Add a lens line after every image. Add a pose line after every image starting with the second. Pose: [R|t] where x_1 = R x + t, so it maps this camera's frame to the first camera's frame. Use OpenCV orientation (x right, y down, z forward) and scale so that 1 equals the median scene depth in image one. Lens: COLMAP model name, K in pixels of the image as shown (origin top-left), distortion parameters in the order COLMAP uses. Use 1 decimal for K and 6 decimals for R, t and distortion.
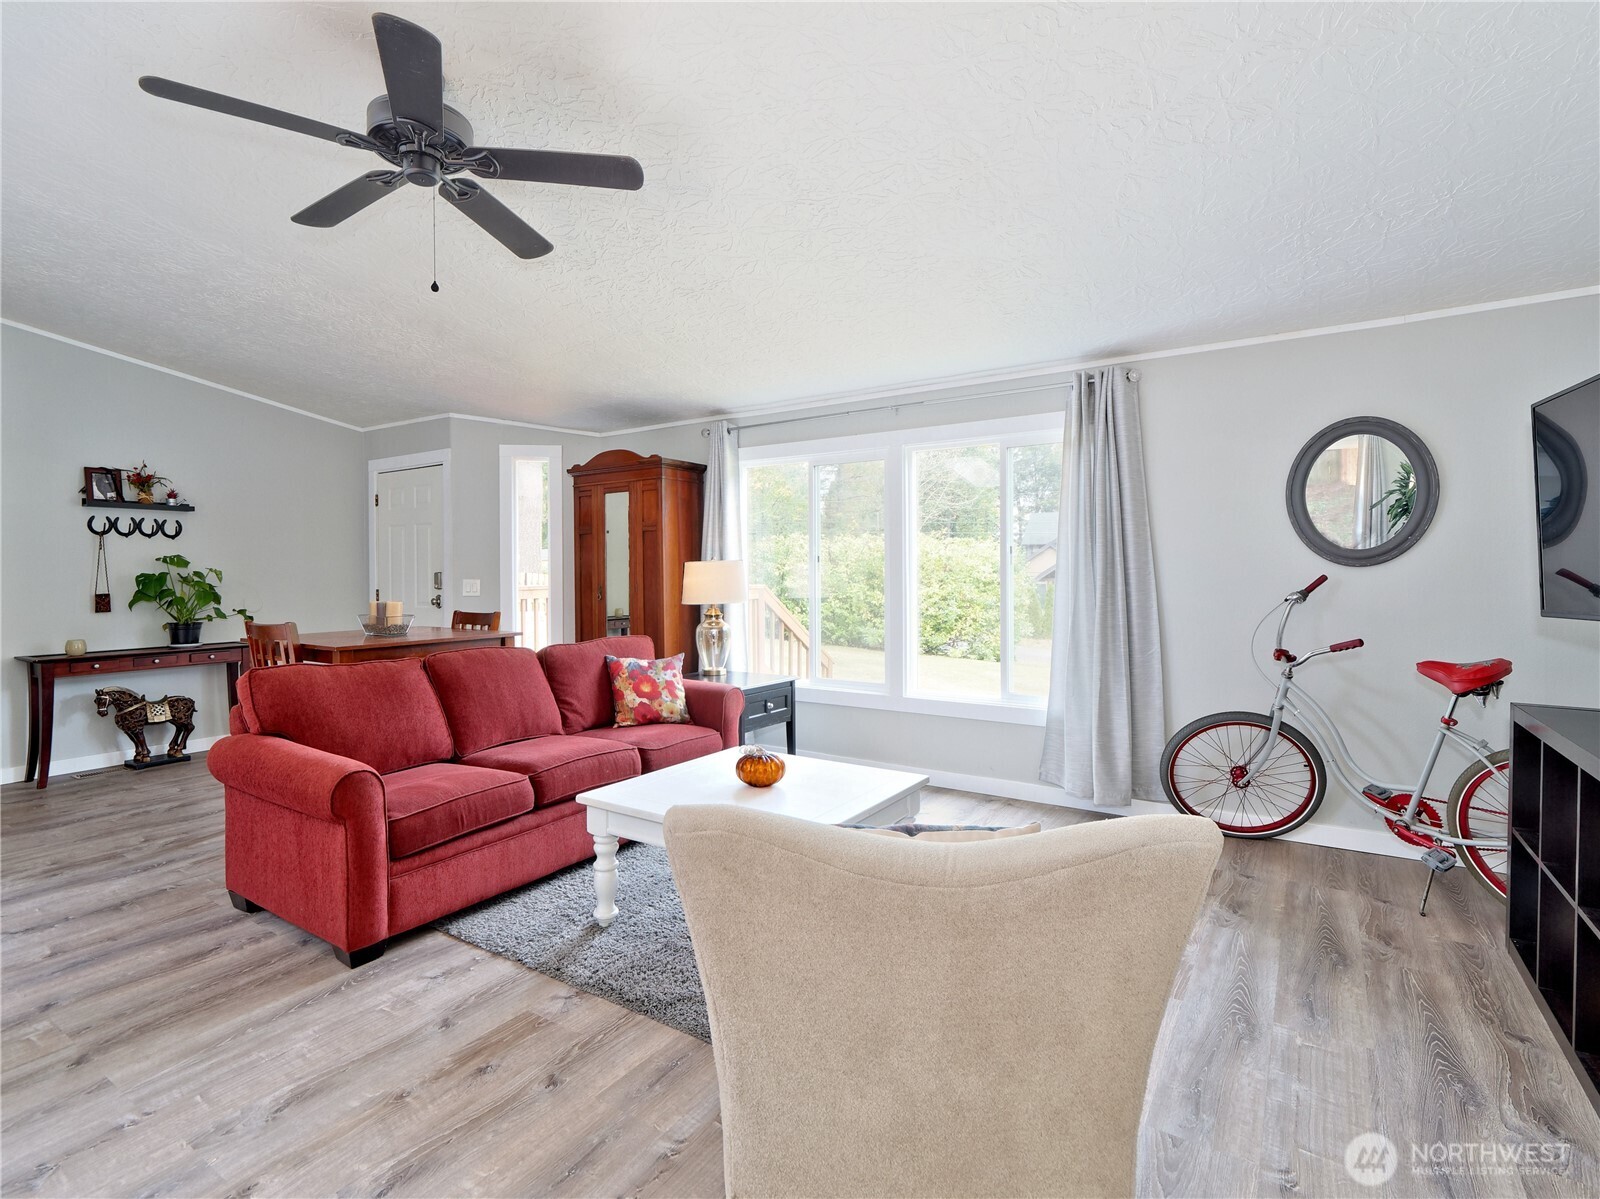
lens RADIAL K [[795.0, 0, 793.0], [0, 795.0, 584.3], [0, 0, 1]] dist [0.005531, -0.001567]
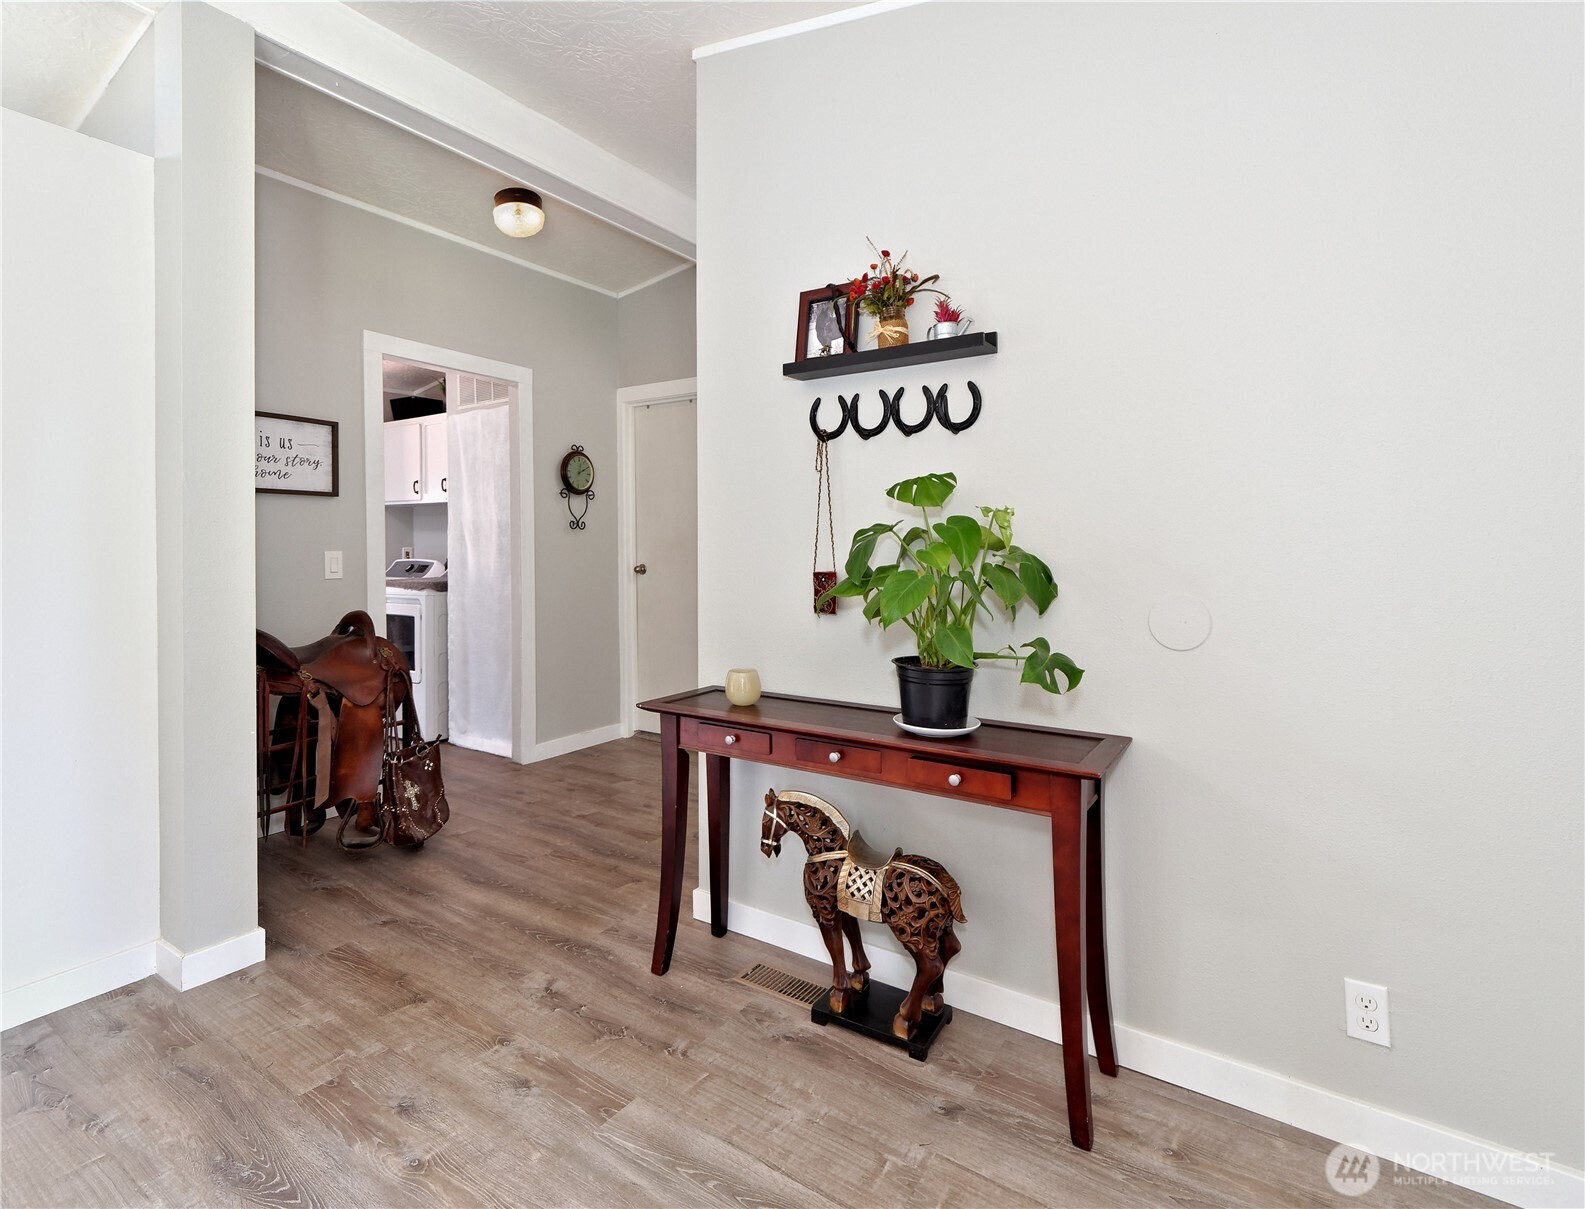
lens RADIAL K [[813.9, 0, 648.9], [0, 813.9, 542.1], [0, 0, 1]] dist [-0.000117, 0.000030]
pose [[-0.075881, 0.011874, -0.997046, -0.570443], [-0.006146, 0.999905, 0.012376, -0.013777], [0.997098, 0.007067, -0.075800, 1.305940]]
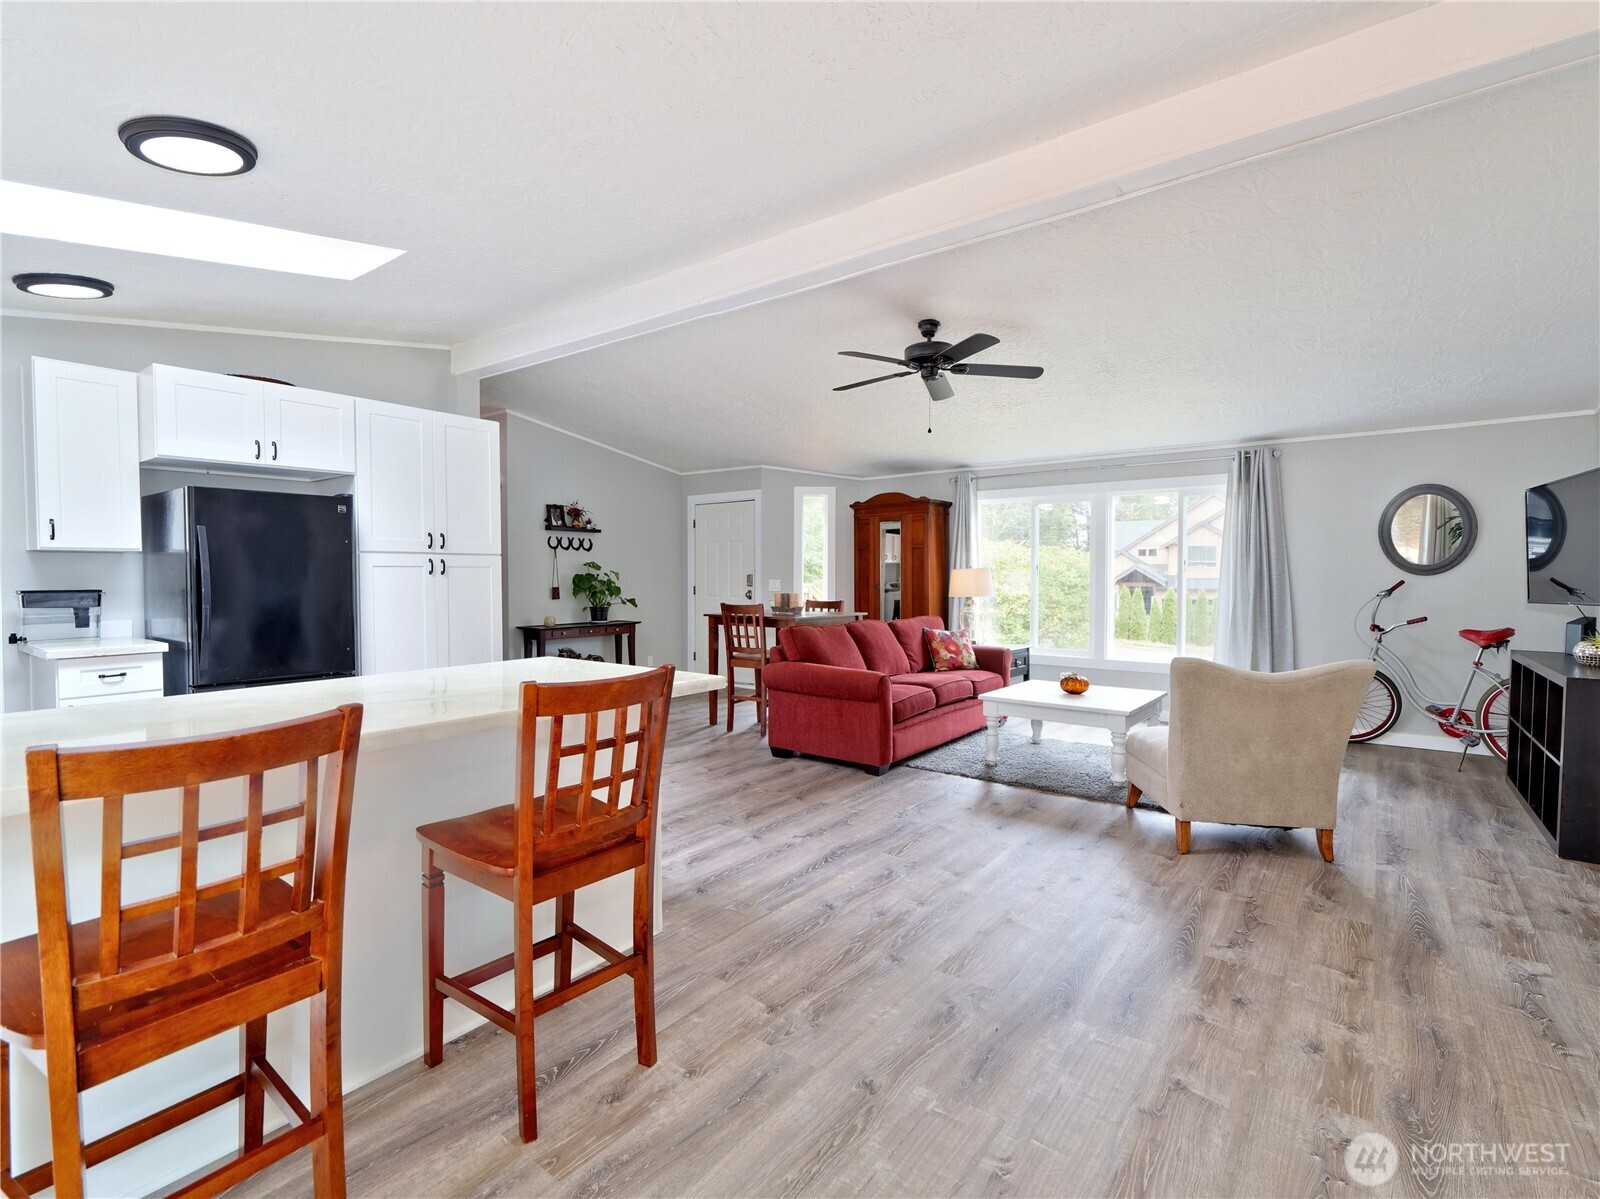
lens RADIAL K [[753.2, 0, 794.1], [0, 753.2, 599.0], [0, 0, 1]] dist [0.001311, -0.000420]
pose [[0.996998, 0.009161, -0.076880, -0.412538], [-0.007928, 0.999835, 0.016331, 0.010179], [0.077017, -0.015672, 0.996907, -0.573677]]
